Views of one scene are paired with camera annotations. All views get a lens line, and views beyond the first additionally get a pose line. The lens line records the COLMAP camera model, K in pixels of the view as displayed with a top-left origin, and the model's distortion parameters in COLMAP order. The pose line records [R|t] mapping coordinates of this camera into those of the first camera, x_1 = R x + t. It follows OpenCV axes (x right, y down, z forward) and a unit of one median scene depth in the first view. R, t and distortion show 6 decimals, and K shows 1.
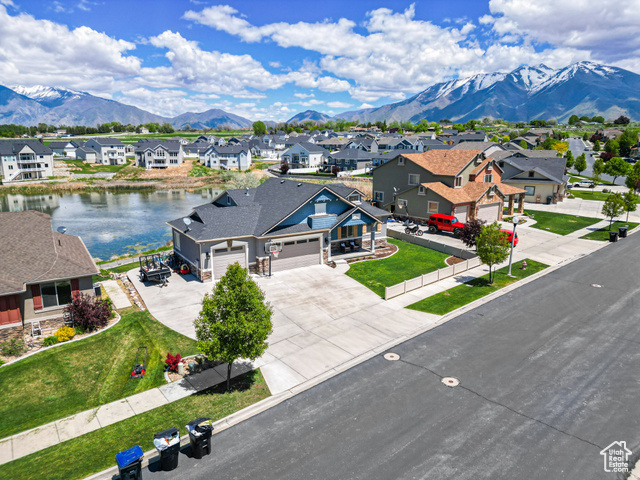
lens RADIAL K [[444.8, 0, 320.7], [0, 444.8, 239.9], [0, 0, 1]] dist [0.068289, -0.055041]
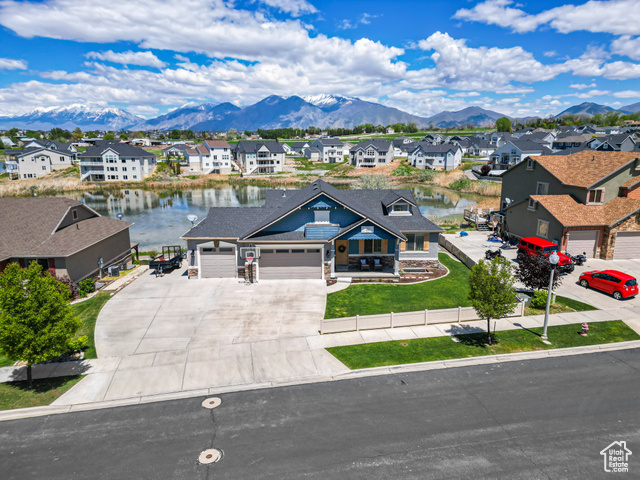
lens RADIAL K [[444.8, 0, 320.7], [0, 444.8, 239.9], [0, 0, 1]] dist [0.068289, -0.055041]
pose [[0.857974, 0.111023, -0.501552, 0.089759], [-0.110096, 0.993420, 0.031567, -0.010504], [0.501756, 0.028135, 0.864552, 0.047878]]
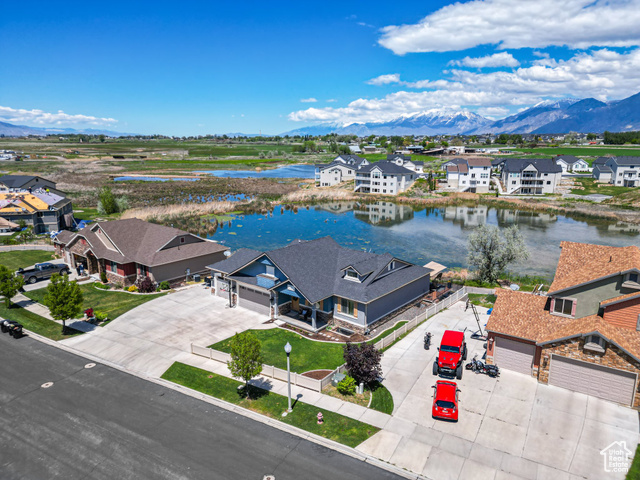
lens RADIAL K [[439.8, 0, 322.2], [0, 439.8, 260.1], [0, 0, 1]] dist [0.065791, -0.048301]
pose [[0.310959, 0.249648, -0.917050, 0.218878], [-0.211281, 0.958900, 0.189398, -0.069305], [0.926642, 0.134860, 0.350924, 0.145293]]
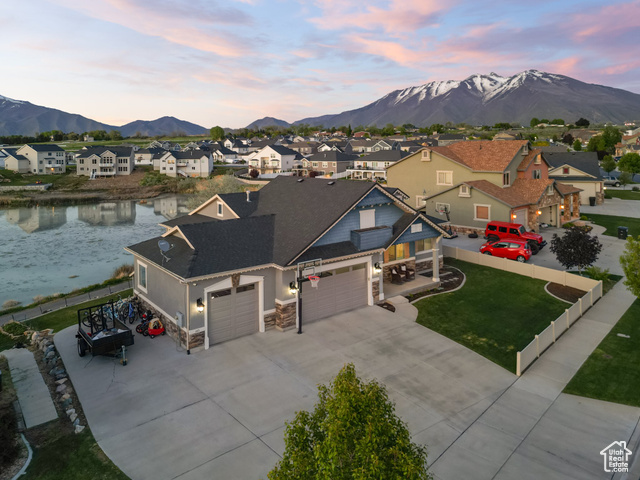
lens RADIAL K [[465.3, 0, 320.8], [0, 465.3, 205.9], [0, 0, 1]] dist [0.081423, -0.085829]
pose [[0.995869, -0.025114, 0.087256, -0.025897], [0.033225, 0.995133, -0.092775, -0.005721], [-0.084501, 0.095291, 0.991856, 0.066347]]
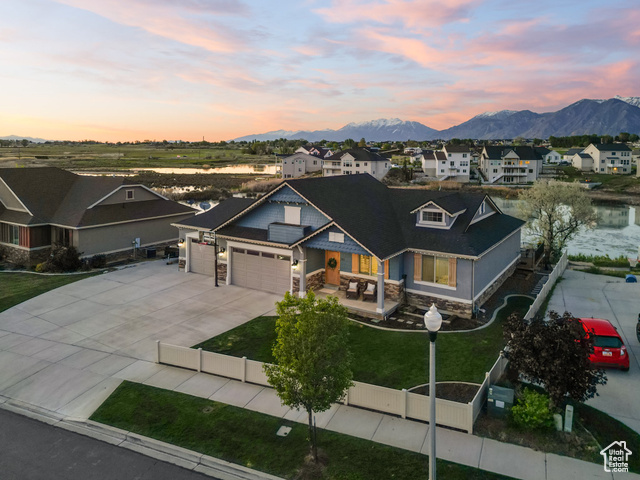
lens RADIAL K [[465.3, 0, 320.8], [0, 465.3, 205.9], [0, 0, 1]] dist [0.081423, -0.085829]
pose [[0.414054, 0.112645, -0.903256, 0.132583], [-0.203782, 0.978598, 0.028627, -0.022851], [0.887149, 0.172214, 0.428147, 0.147820]]
